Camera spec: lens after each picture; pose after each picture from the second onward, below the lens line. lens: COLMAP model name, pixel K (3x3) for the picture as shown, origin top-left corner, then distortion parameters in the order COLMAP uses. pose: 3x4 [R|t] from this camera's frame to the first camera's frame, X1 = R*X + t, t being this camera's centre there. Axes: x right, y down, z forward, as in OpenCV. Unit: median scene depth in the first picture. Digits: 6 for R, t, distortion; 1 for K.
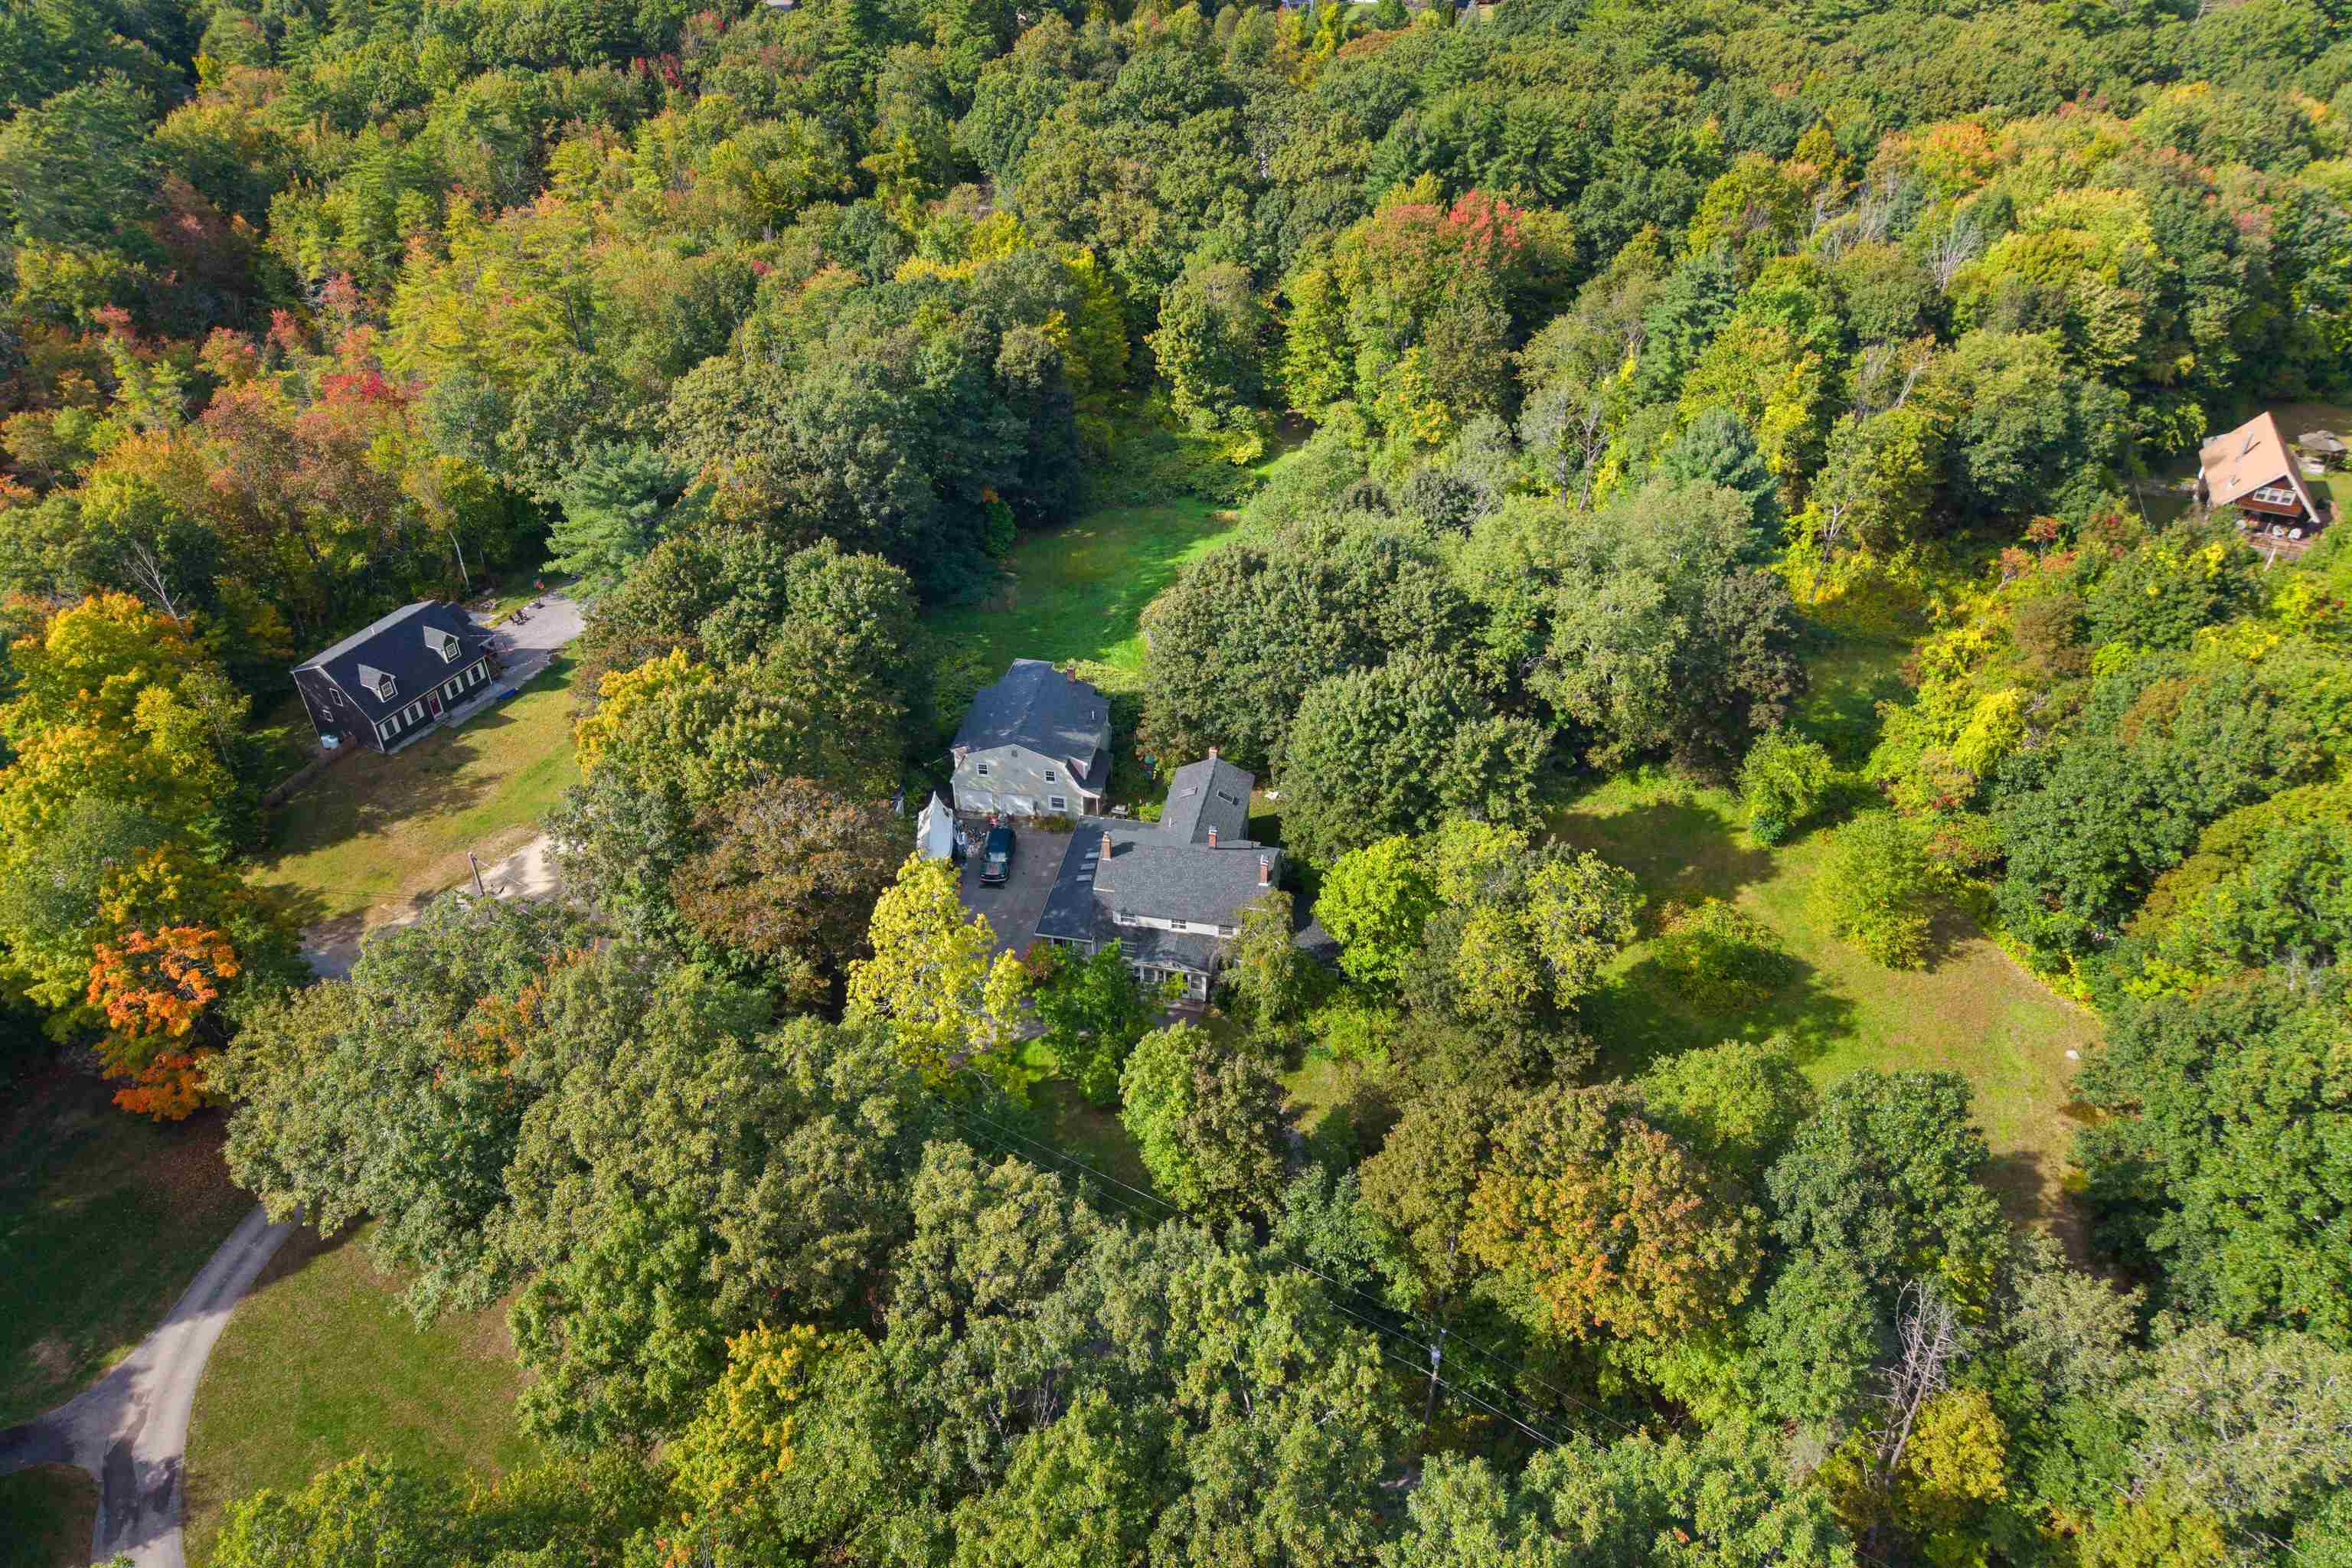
lens RADIAL K [[1532.8, 0, 1177.8], [0, 1532.8, 787.5], [0, 0, 1]] dist [0.030796, -0.038732]
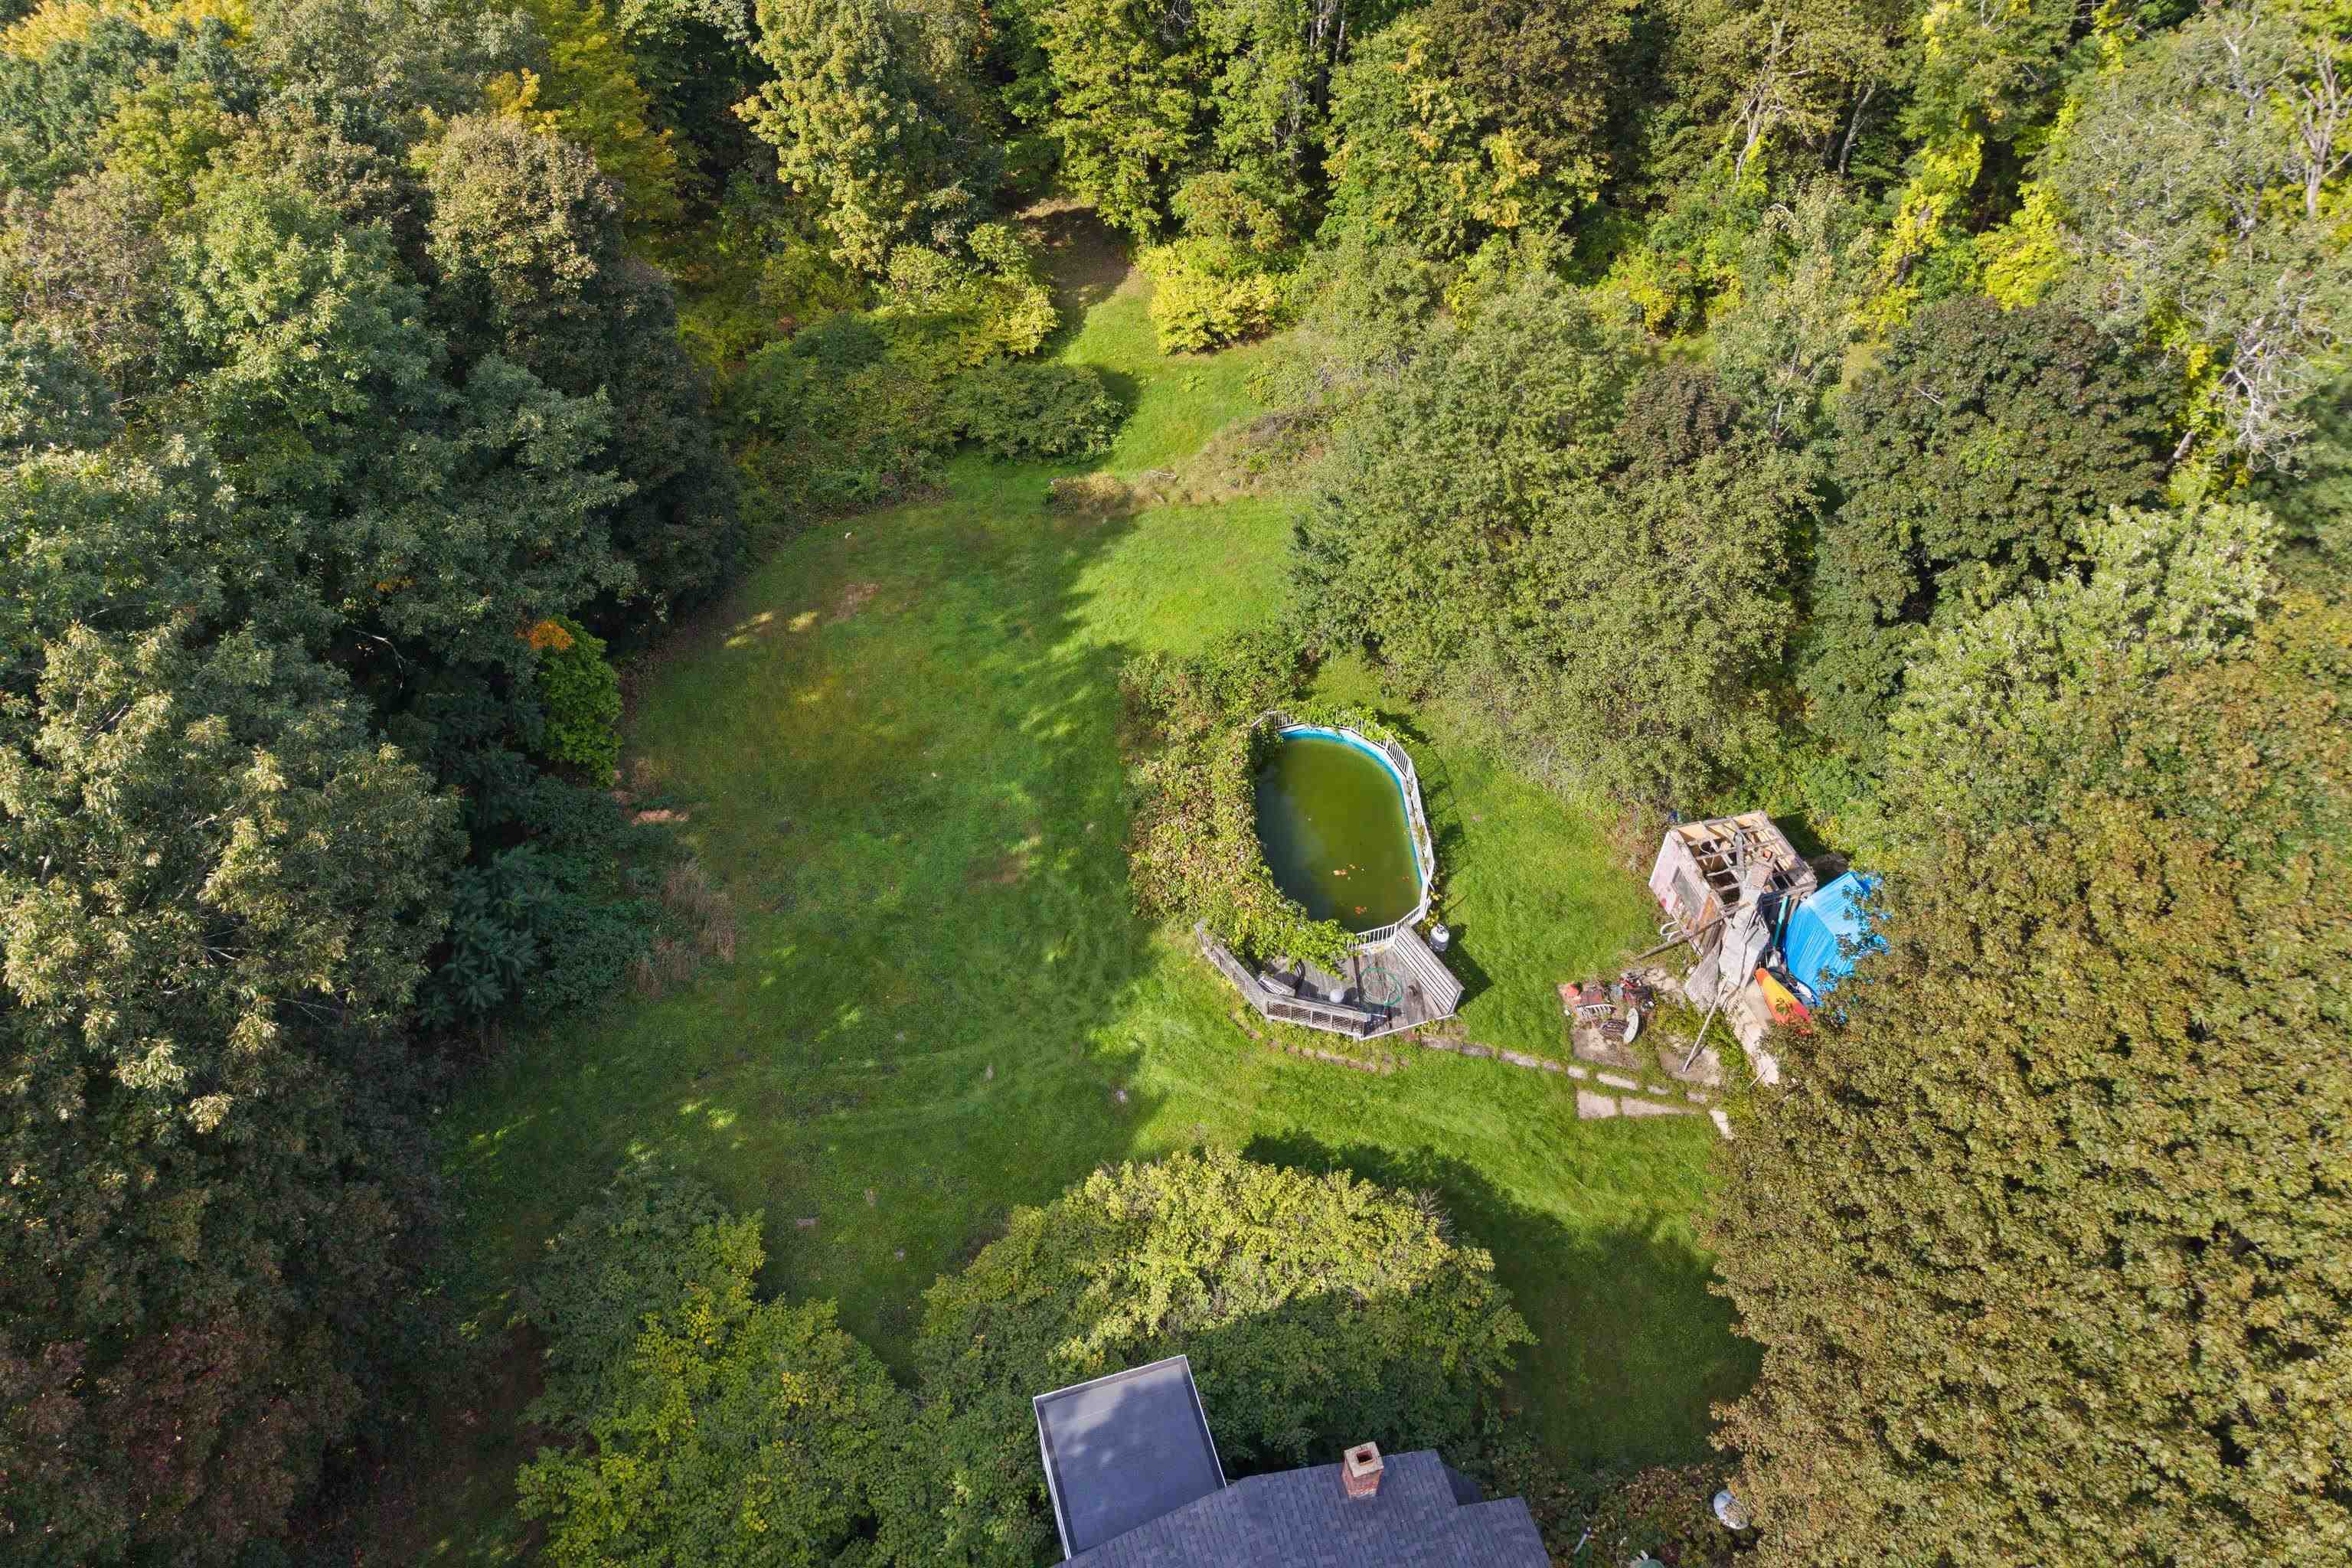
lens RADIAL K [[1532.8, 0, 1177.8], [0, 1532.8, 787.5], [0, 0, 1]] dist [0.030796, -0.038732]
pose [[0.915176, -0.291659, 0.278187, -0.086882], [0.250136, 0.952189, 0.175407, -0.157278], [-0.316046, -0.090944, 0.944375, 0.539894]]
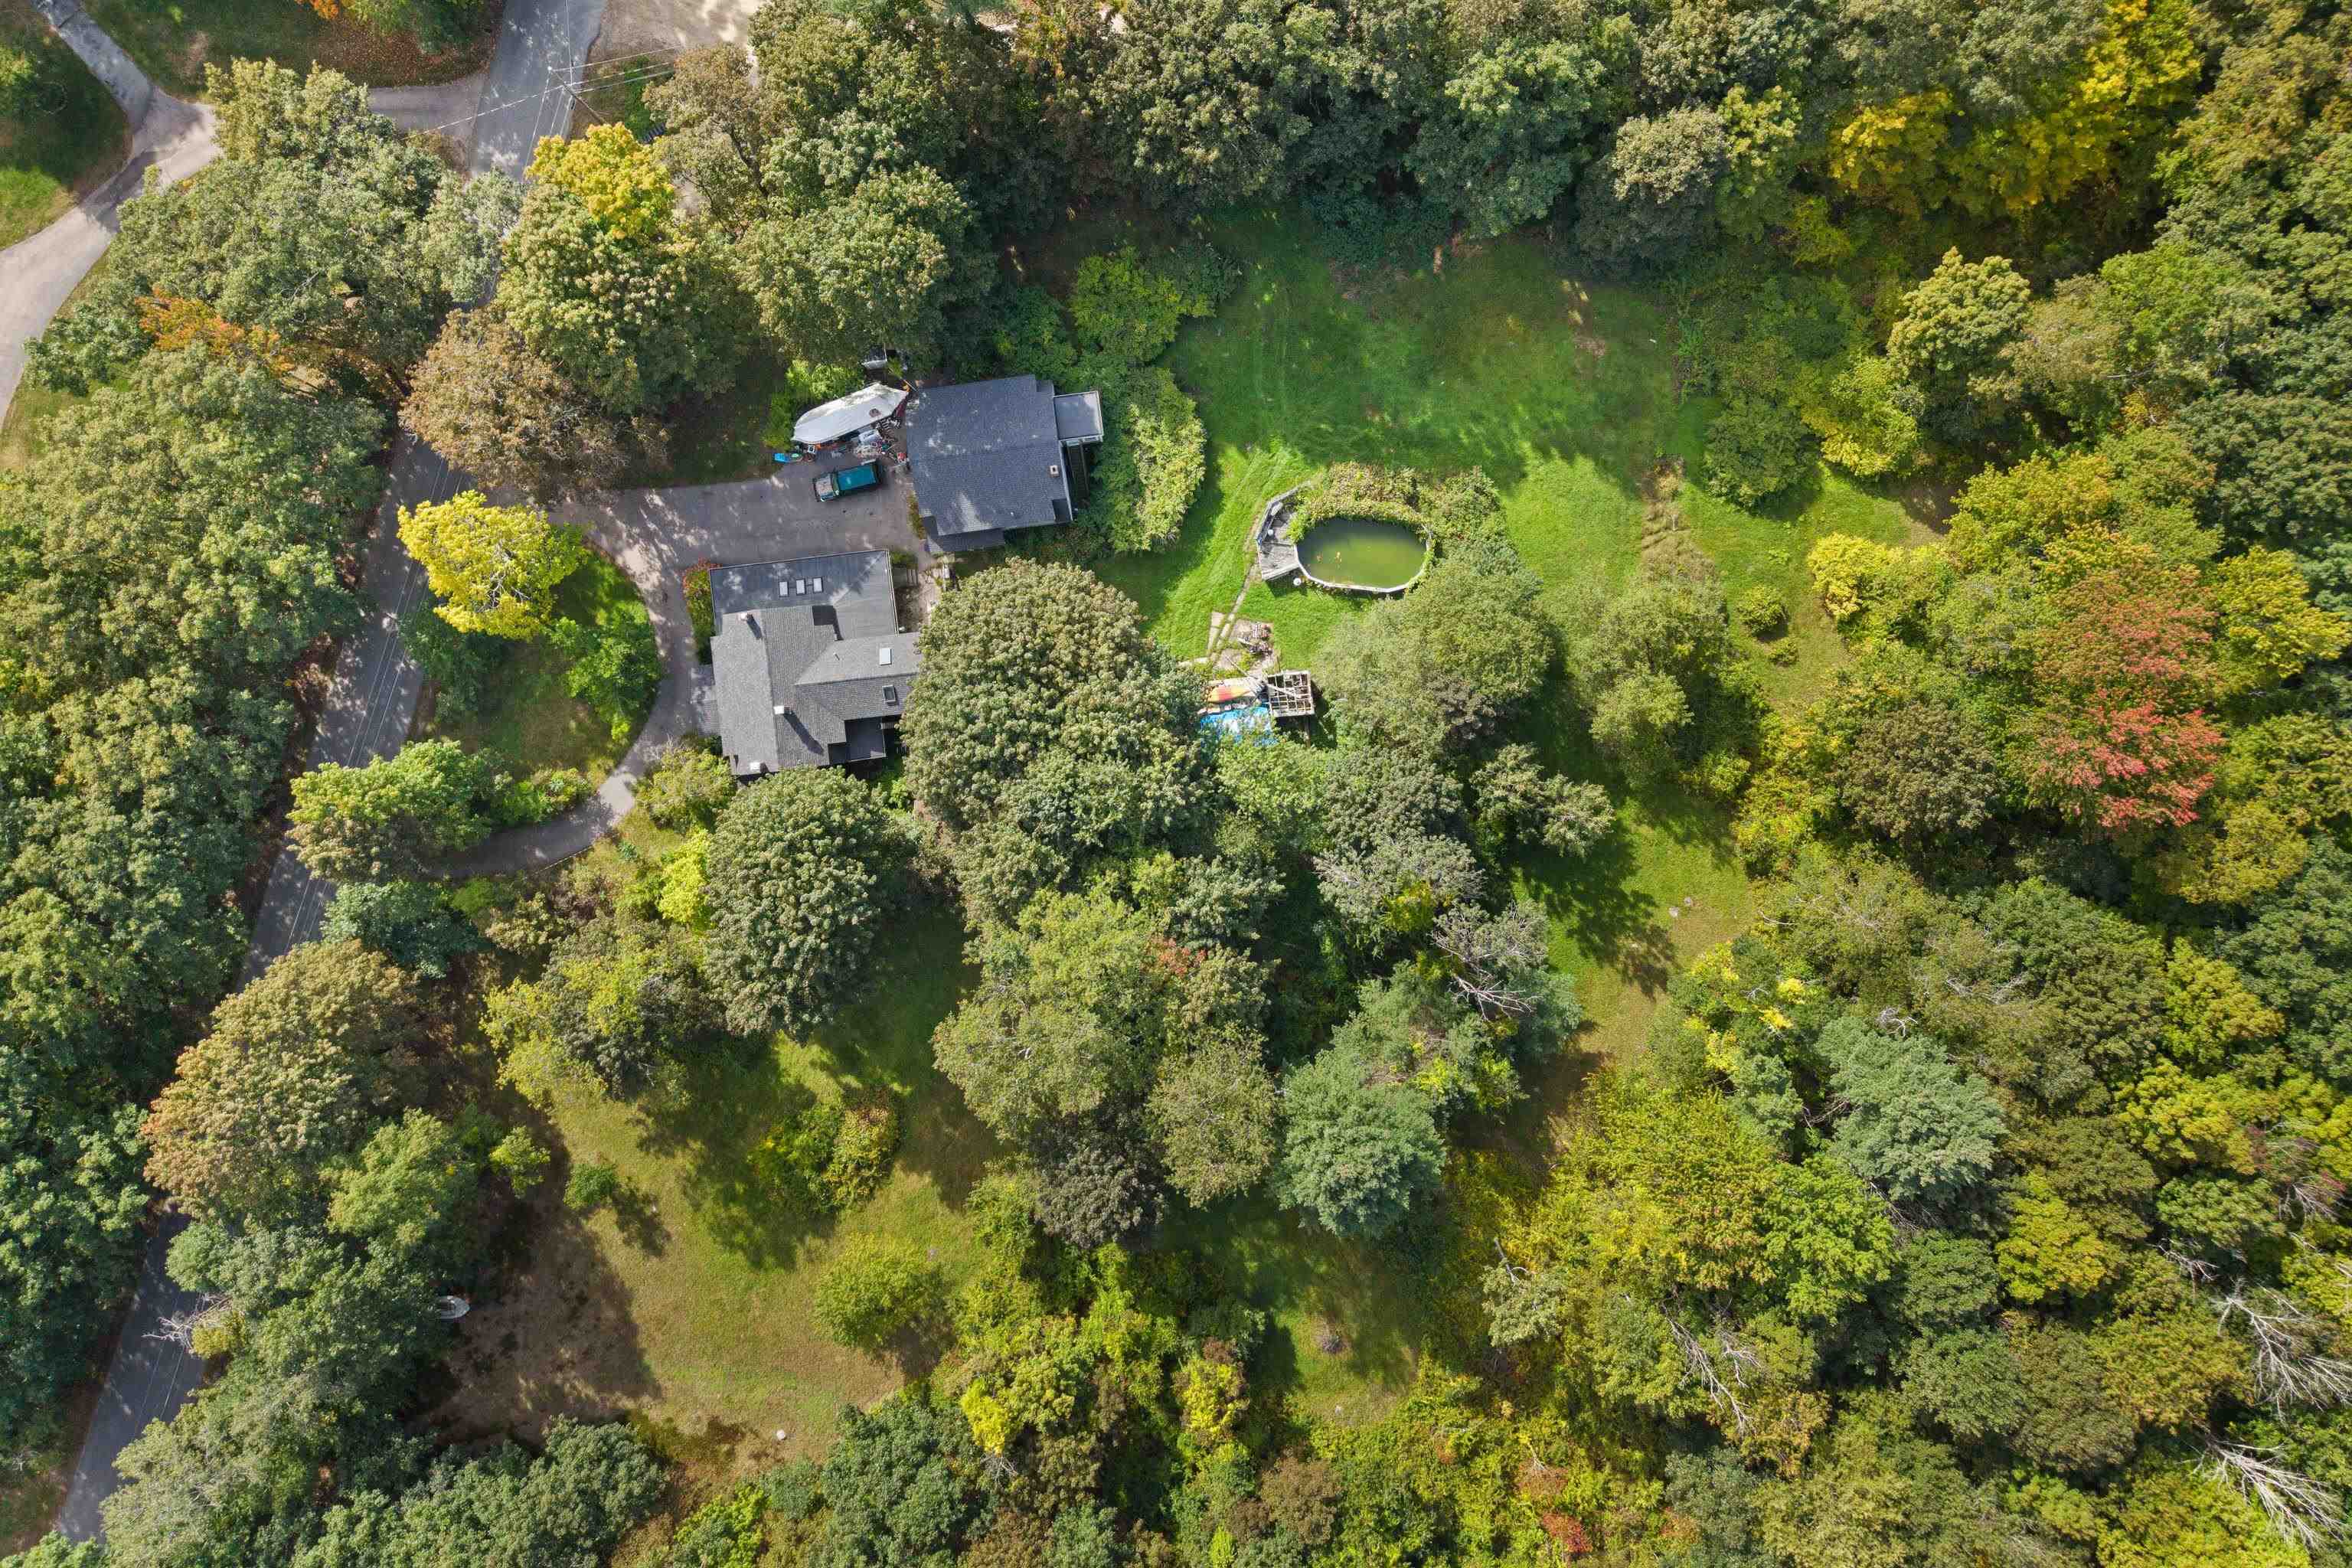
lens RADIAL K [[1532.8, 0, 1177.8], [0, 1532.8, 787.5], [0, 0, 1]] dist [0.030796, -0.038732]
pose [[0.262671, 0.964634, 0.022019, 0.093914], [-0.546845, 0.130028, 0.827075, -0.622949], [0.794962, -0.229290, 0.561660, 0.320665]]
